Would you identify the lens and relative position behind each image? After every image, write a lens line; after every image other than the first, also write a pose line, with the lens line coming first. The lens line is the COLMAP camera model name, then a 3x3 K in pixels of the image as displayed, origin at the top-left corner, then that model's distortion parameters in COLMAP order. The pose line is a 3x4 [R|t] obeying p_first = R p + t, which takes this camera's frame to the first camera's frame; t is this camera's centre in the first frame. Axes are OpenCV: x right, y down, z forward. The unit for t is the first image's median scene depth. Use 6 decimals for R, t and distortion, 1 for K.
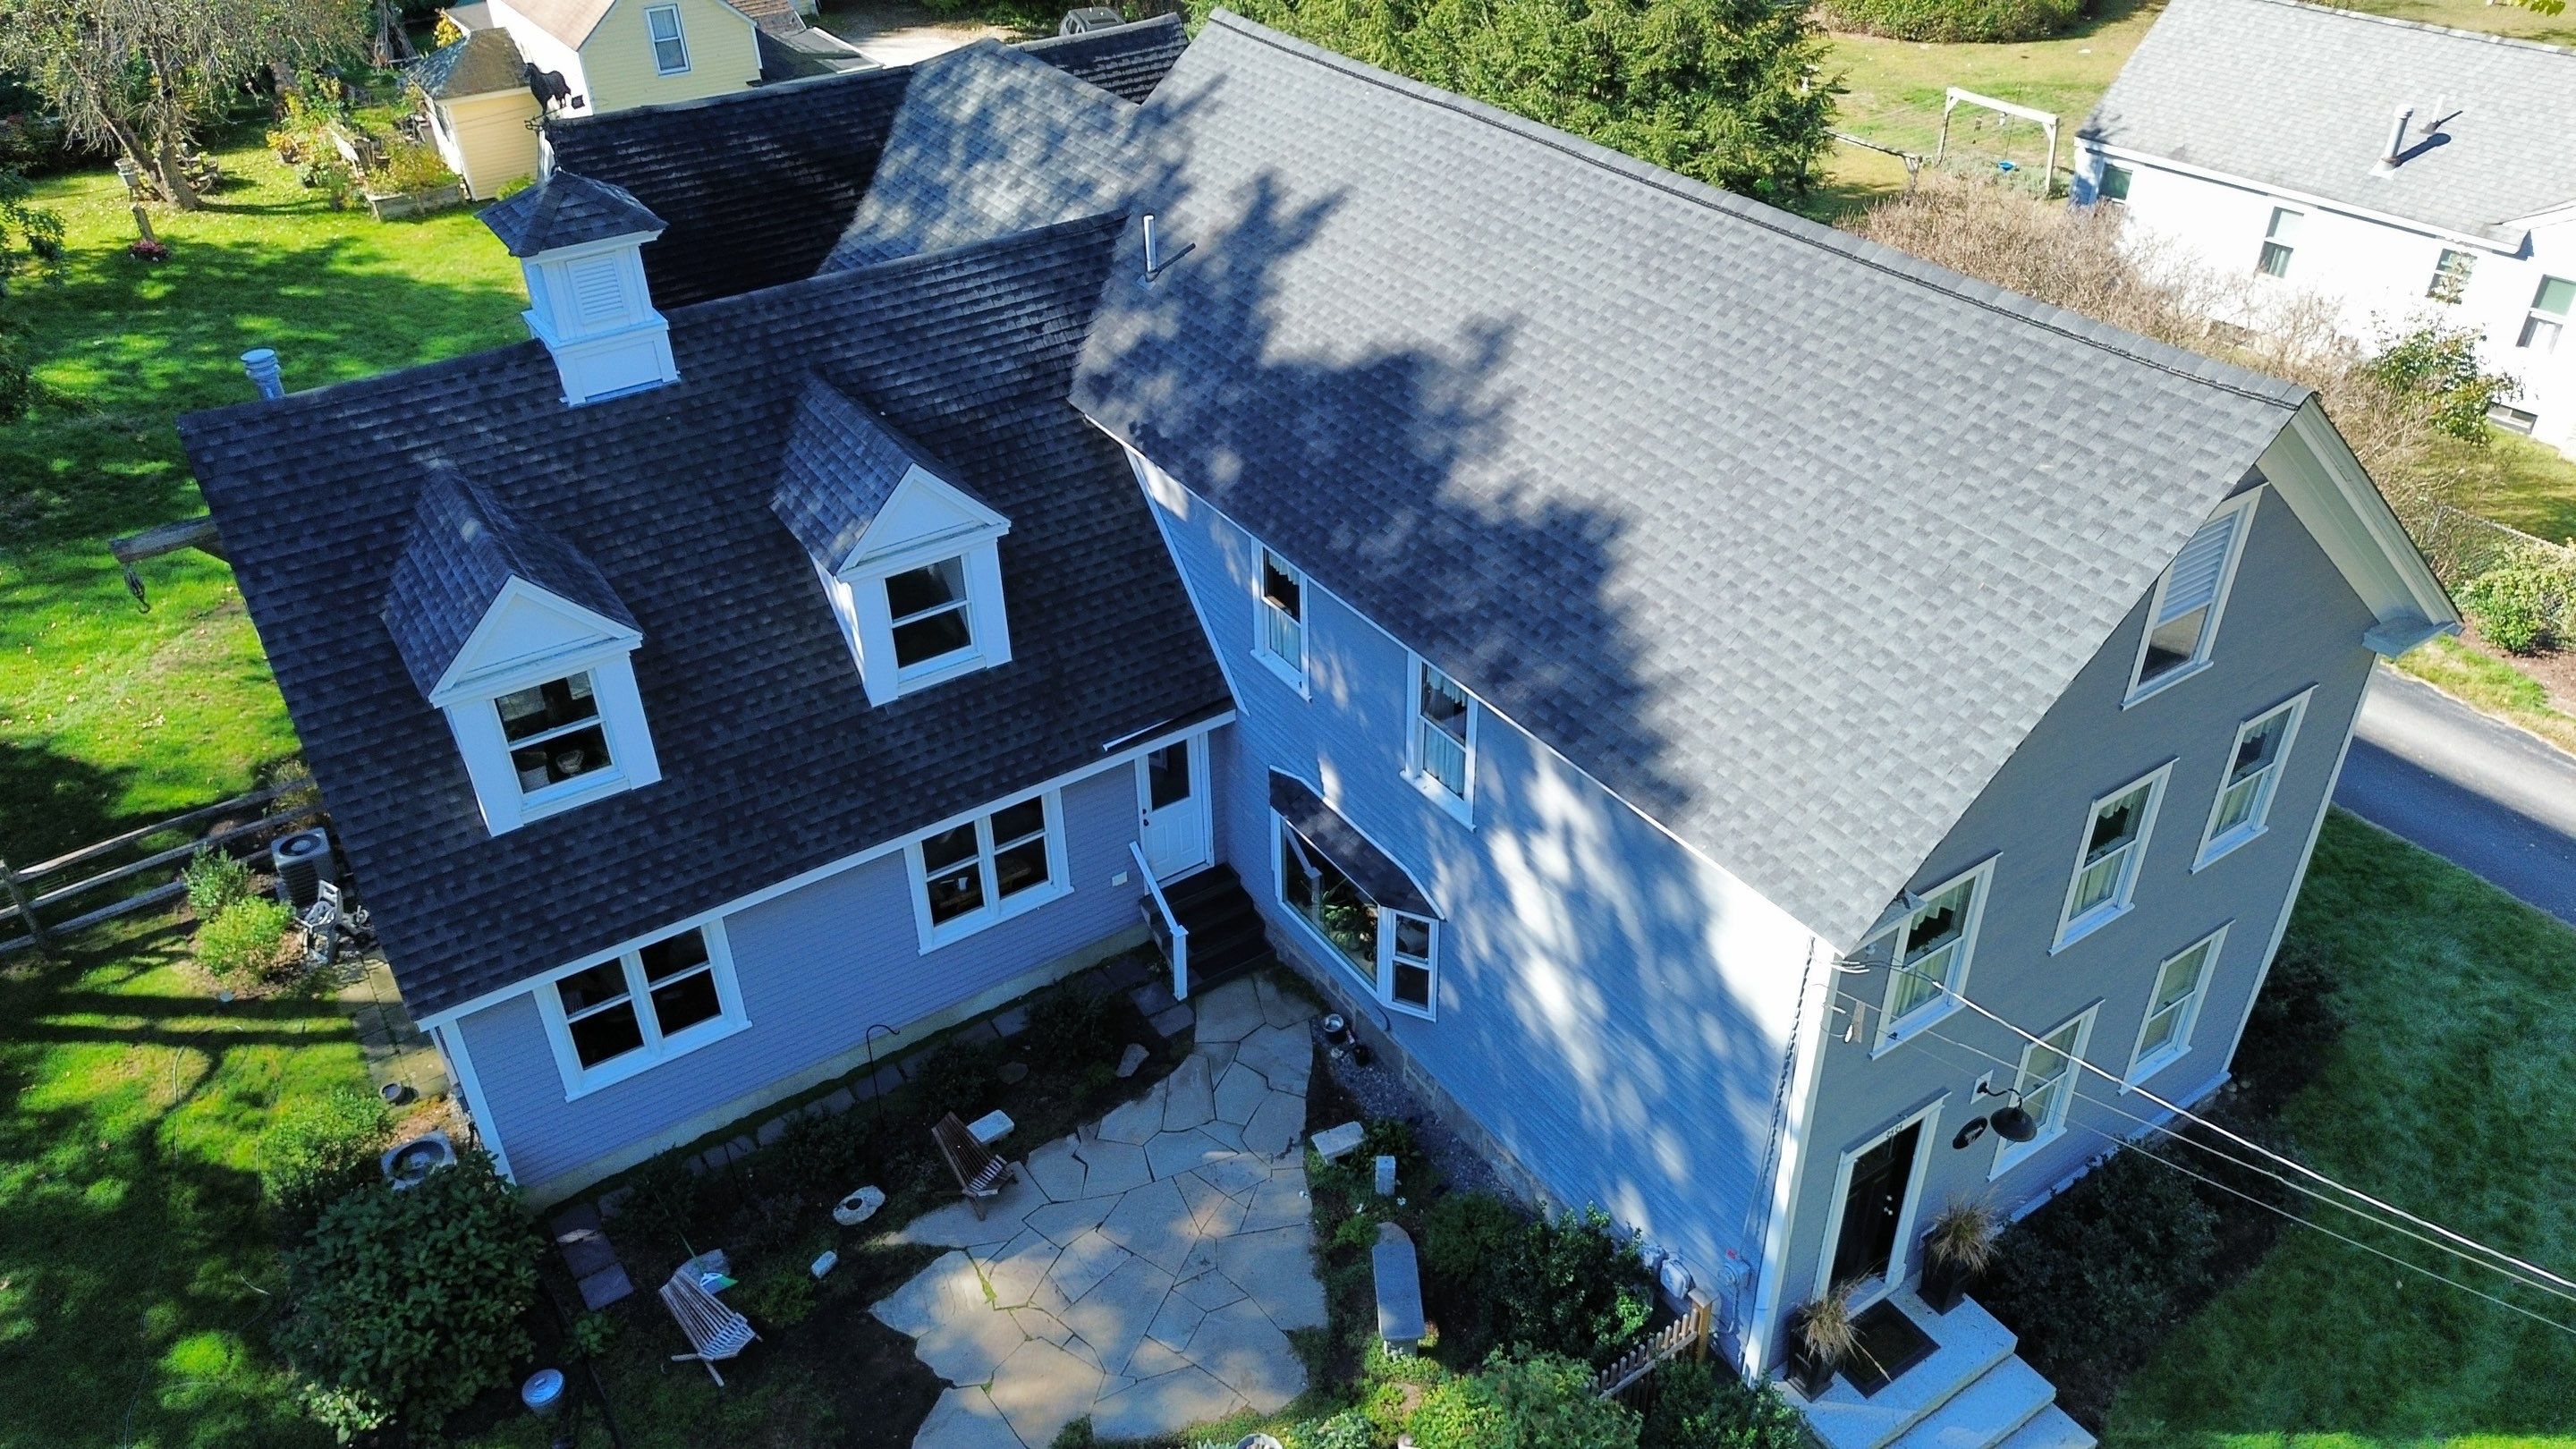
lens RADIAL K [[1846.2, 0, 1299.5], [0, 1846.2, 731.7], [0, 0, 1]] dist [0.114537, -0.128033]
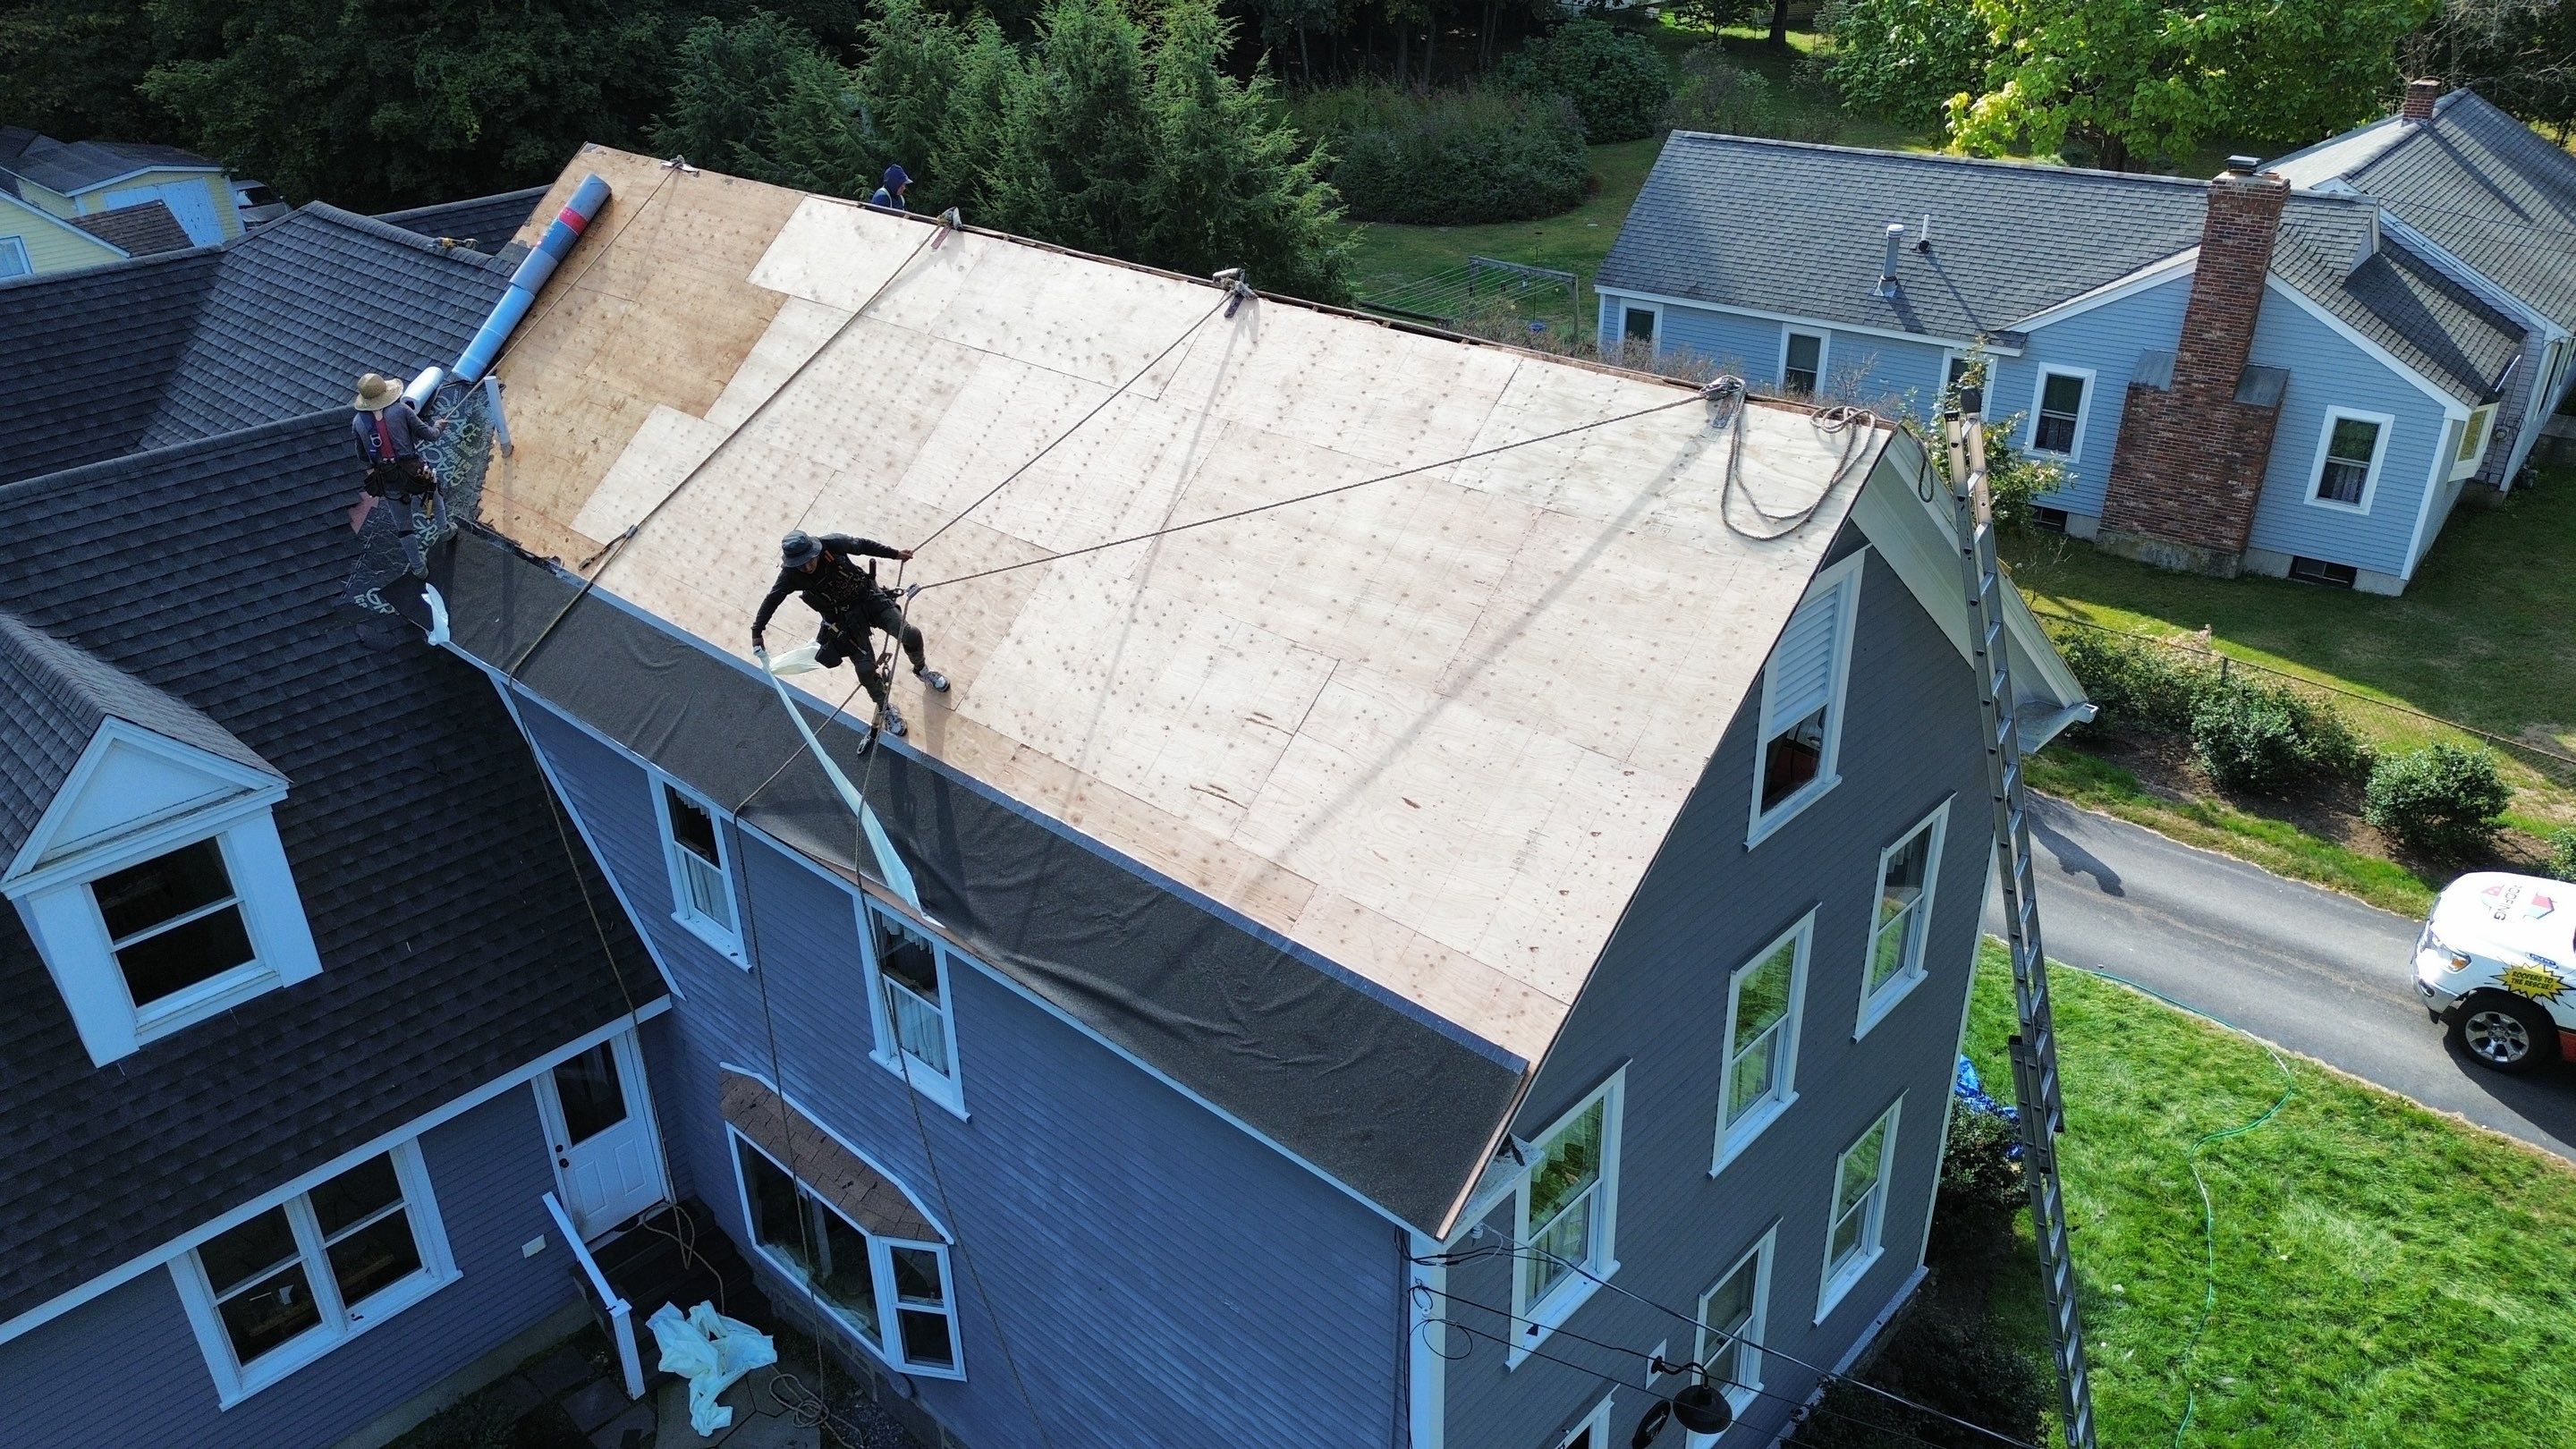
lens RADIAL K [[1846.2, 0, 1299.5], [0, 1846.2, 731.7], [0, 0, 1]] dist [0.114537, -0.128033]
pose [[0.974184, -0.110413, 0.196914, 0.082901], [0.133304, 0.985279, -0.107029, -0.001378], [-0.182198, 0.130516, 0.974561, 0.206036]]
